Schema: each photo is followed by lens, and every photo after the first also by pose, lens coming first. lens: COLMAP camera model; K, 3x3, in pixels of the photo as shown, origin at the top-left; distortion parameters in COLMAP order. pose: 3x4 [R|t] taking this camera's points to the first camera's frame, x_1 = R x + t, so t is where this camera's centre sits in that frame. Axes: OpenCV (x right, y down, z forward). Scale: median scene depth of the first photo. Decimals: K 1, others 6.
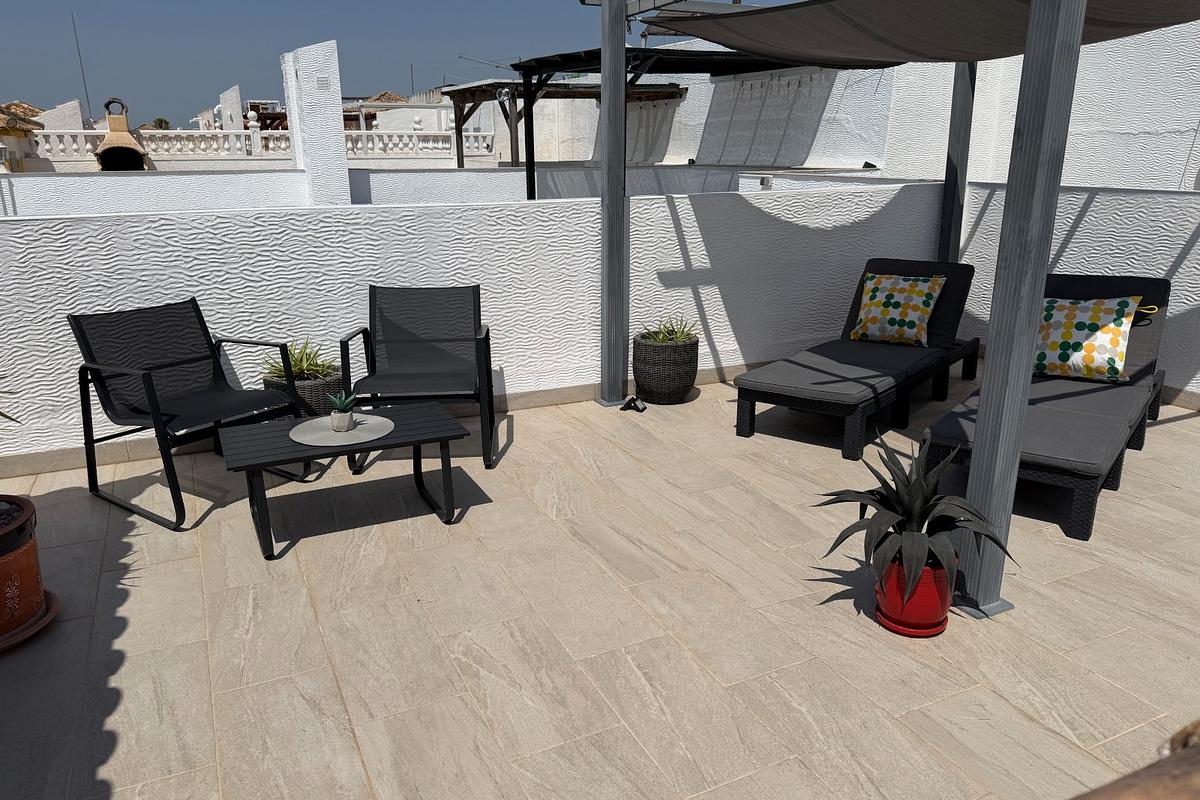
lens RADIAL K [[820.1, 0, 595.7], [0, 820.1, 396.2], [0, 0, 1]] dist [0.029853, 0.000801]
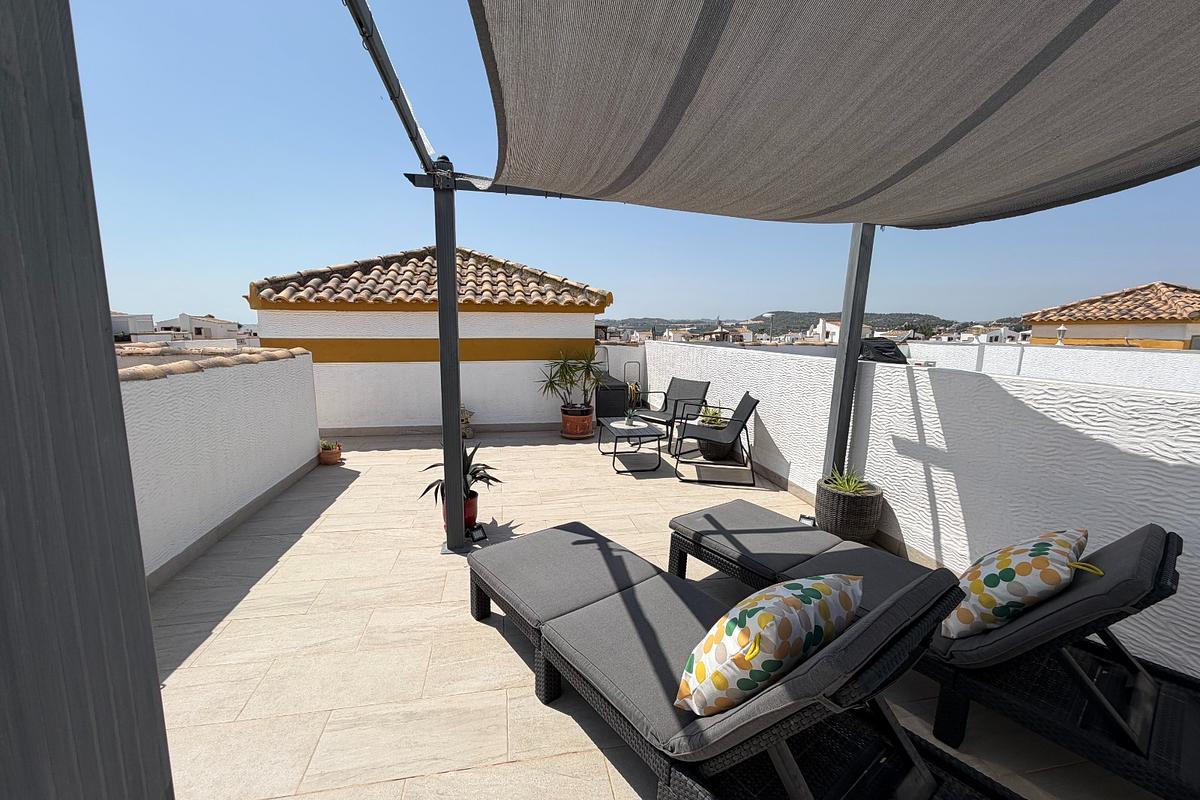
lens RADIAL K [[479.0, 0, 596.4], [0, 479.0, 398.5], [0, 0, 1]] dist [0.002722, 0.000008]
pose [[-0.252506, 0.157672, -0.954662, 0.741894], [-0.278323, 0.933101, 0.227727, -0.227347], [0.926702, 0.323207, -0.191729, 0.744594]]
